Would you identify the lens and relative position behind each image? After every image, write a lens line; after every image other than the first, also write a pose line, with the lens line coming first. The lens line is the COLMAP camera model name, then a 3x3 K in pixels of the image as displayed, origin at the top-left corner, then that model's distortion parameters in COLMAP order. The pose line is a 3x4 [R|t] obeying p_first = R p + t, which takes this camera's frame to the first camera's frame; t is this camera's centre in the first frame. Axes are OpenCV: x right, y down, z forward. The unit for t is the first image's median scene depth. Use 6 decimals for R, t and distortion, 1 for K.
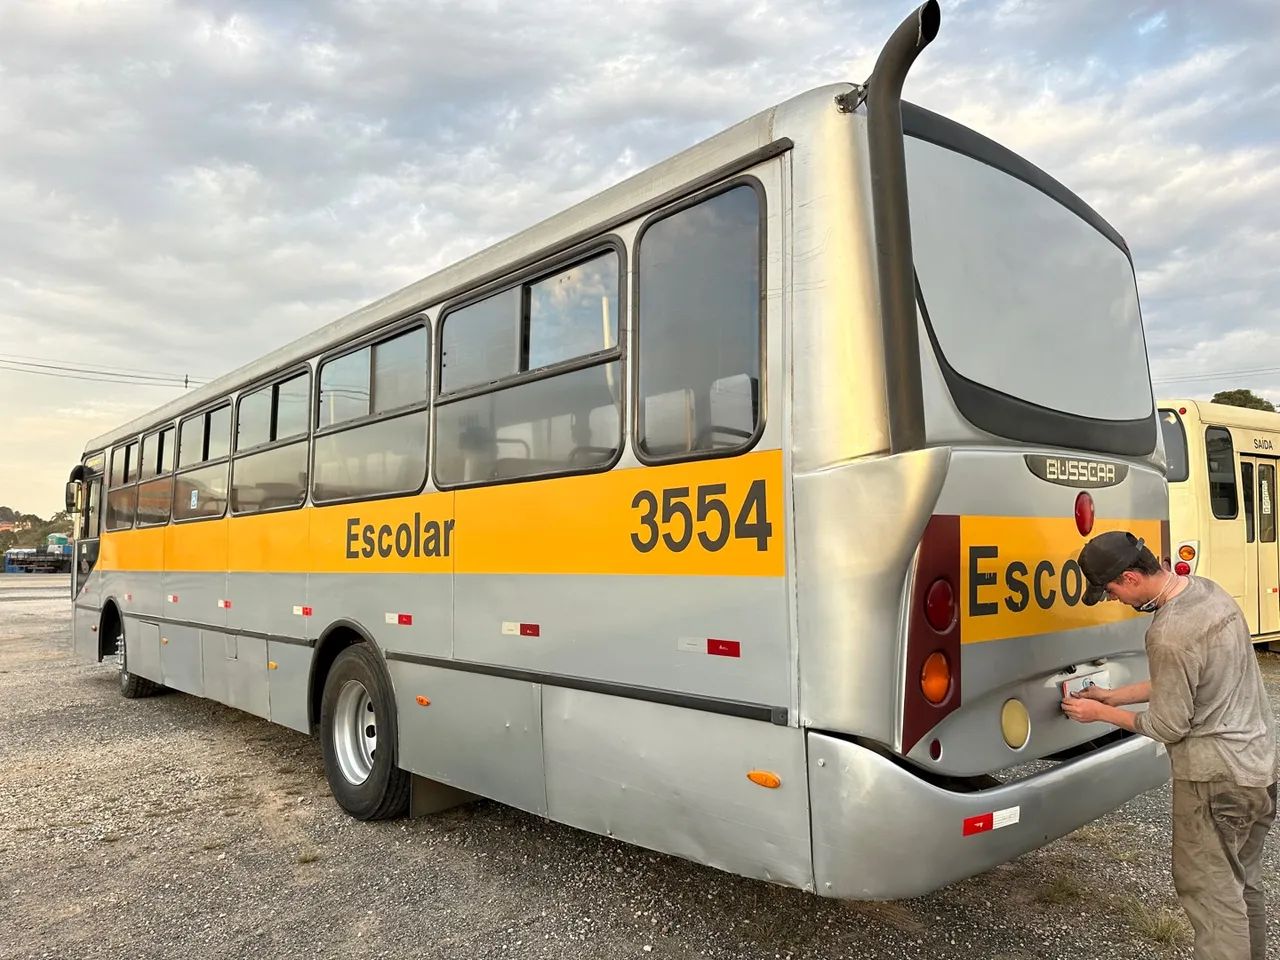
lens RADIAL K [[909.1, 0, 638.1], [0, 909.1, 481.0], [0, 0, 1]] dist [0.007705, 0.000383]
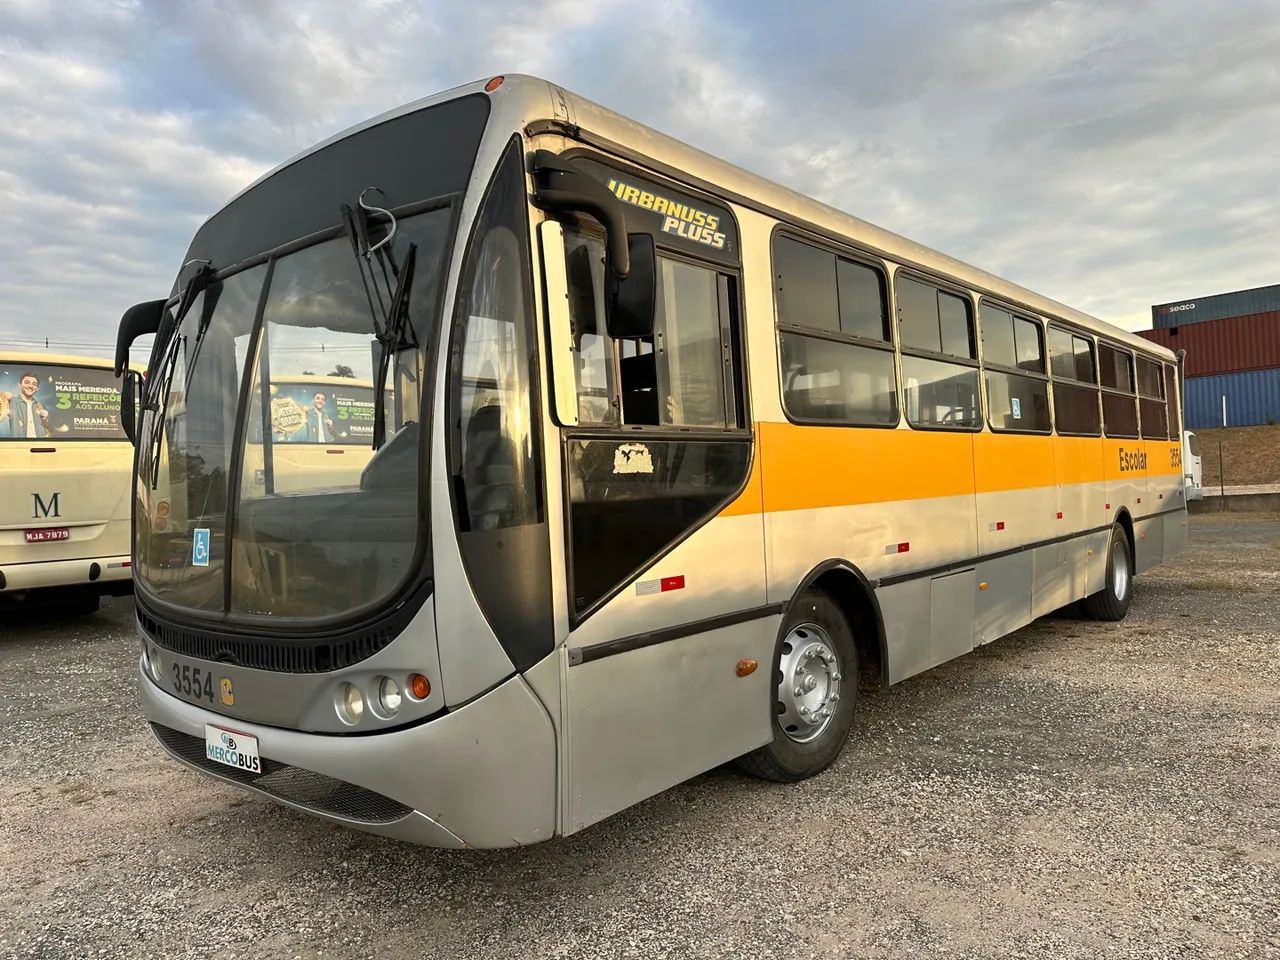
lens RADIAL K [[881.0, 0, 640.0], [0, 881.0, 480.0], [0, 0, 1]] dist [0.001086, 0.000576]
pose [[-0.125957, 0.031806, 0.991526, -1.593051], [-0.022967, 0.999125, -0.034967, 0.156057], [-0.991770, -0.027177, -0.125117, 1.820328]]
